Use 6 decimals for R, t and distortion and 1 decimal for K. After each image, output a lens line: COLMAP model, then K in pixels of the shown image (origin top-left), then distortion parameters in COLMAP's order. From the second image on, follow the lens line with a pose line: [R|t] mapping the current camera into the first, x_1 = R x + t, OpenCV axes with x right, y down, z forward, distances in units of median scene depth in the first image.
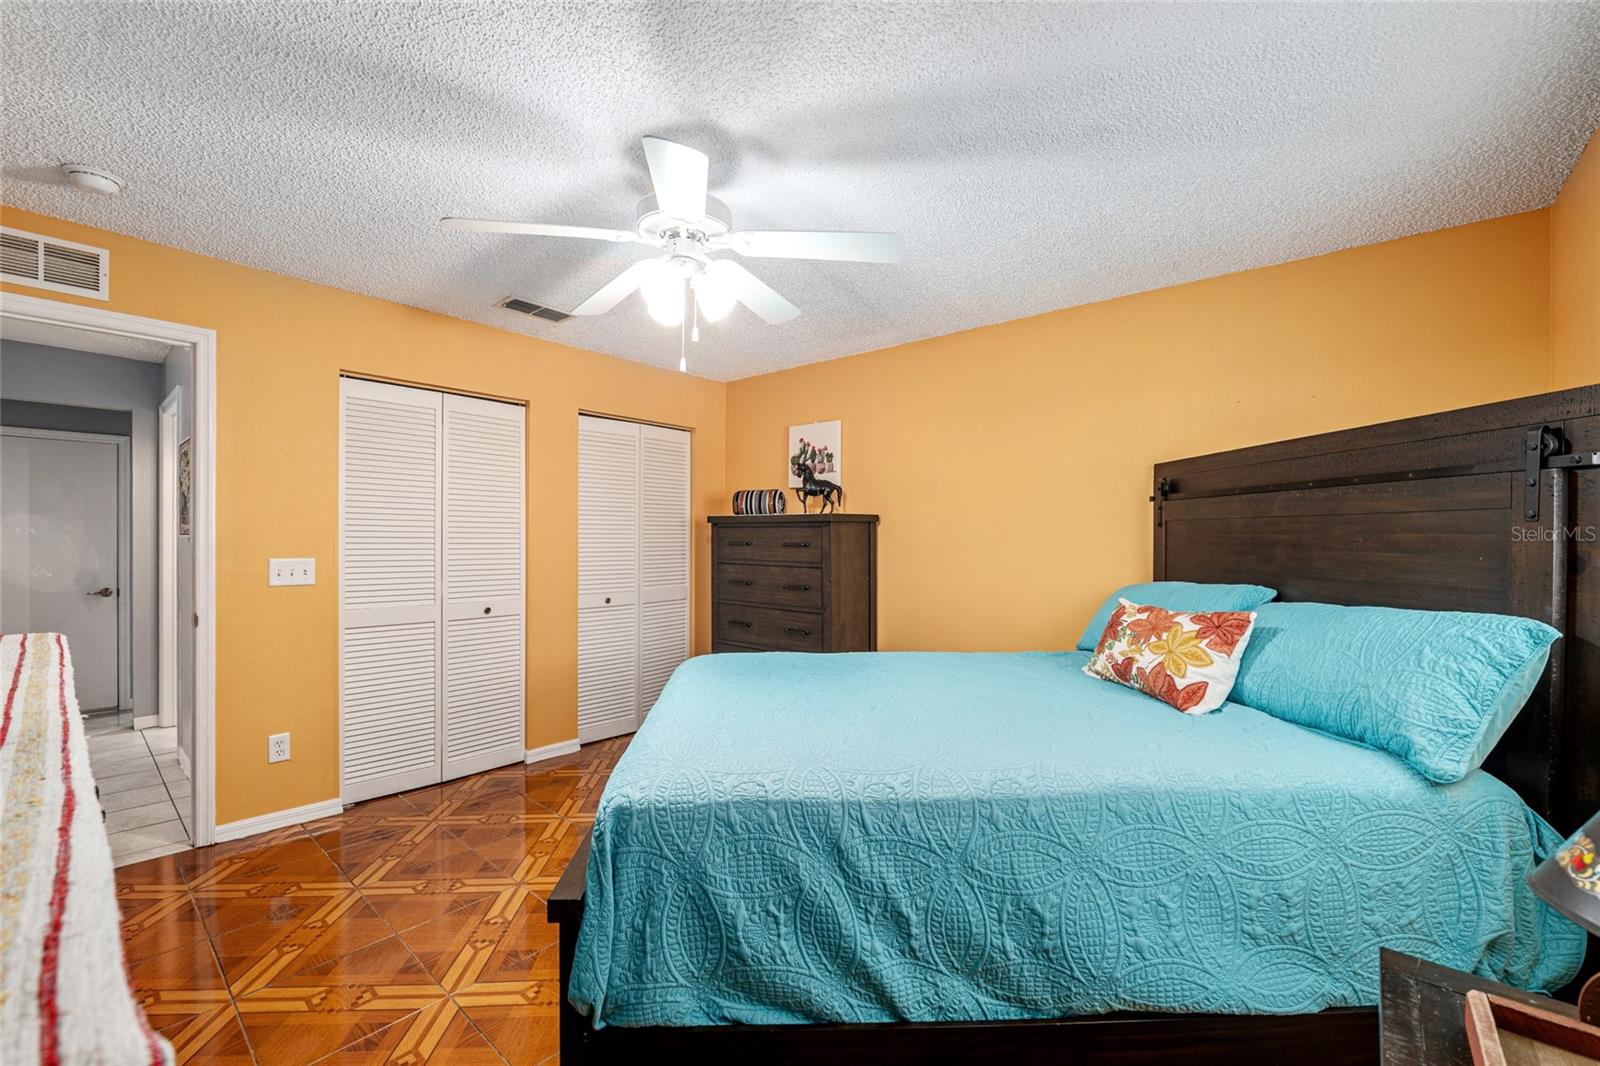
lens RADIAL K [[664.7, 0, 795.5], [0, 664.7, 533.8], [0, 0, 1]] dist [-0.012565, 0.000825]
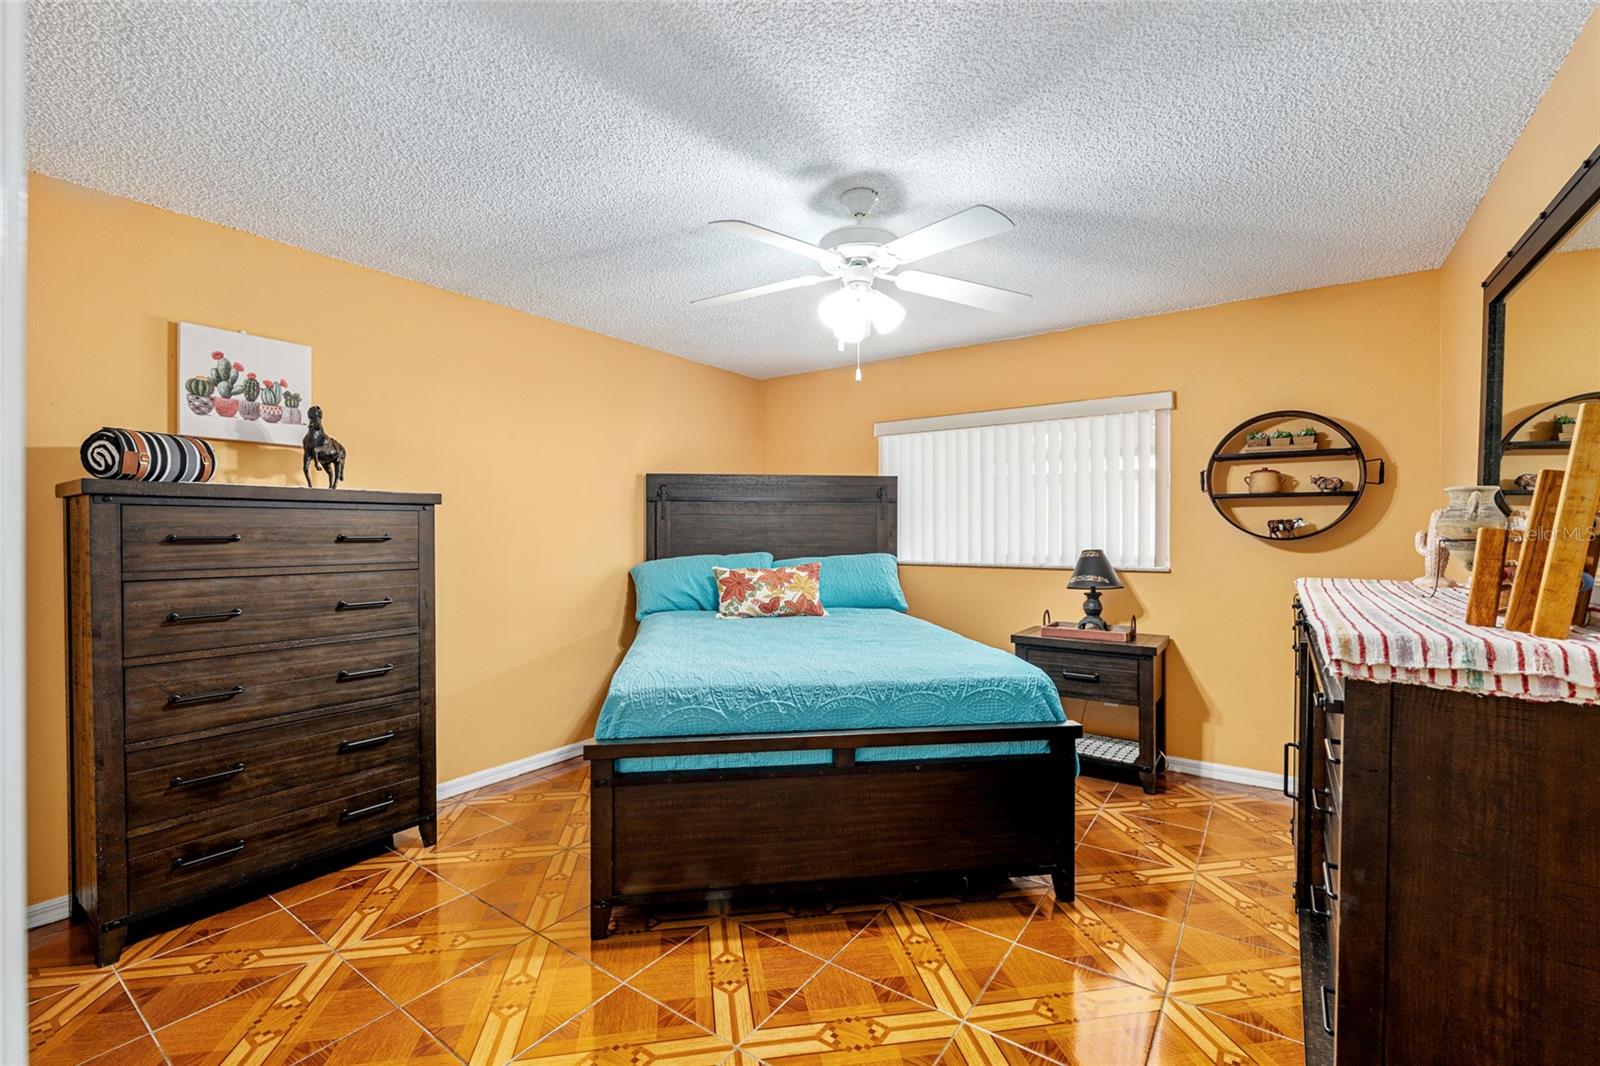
lens RADIAL K [[691.4, 0, 792.5], [0, 691.4, 534.9], [0, 0, 1]] dist [-0.008330, -0.002405]
pose [[-0.104870, -0.007832, 0.994455, -0.697901], [0.000415, 0.999969, 0.007919, 0.008344], [-0.994486, 0.001243, -0.104863, 0.644378]]
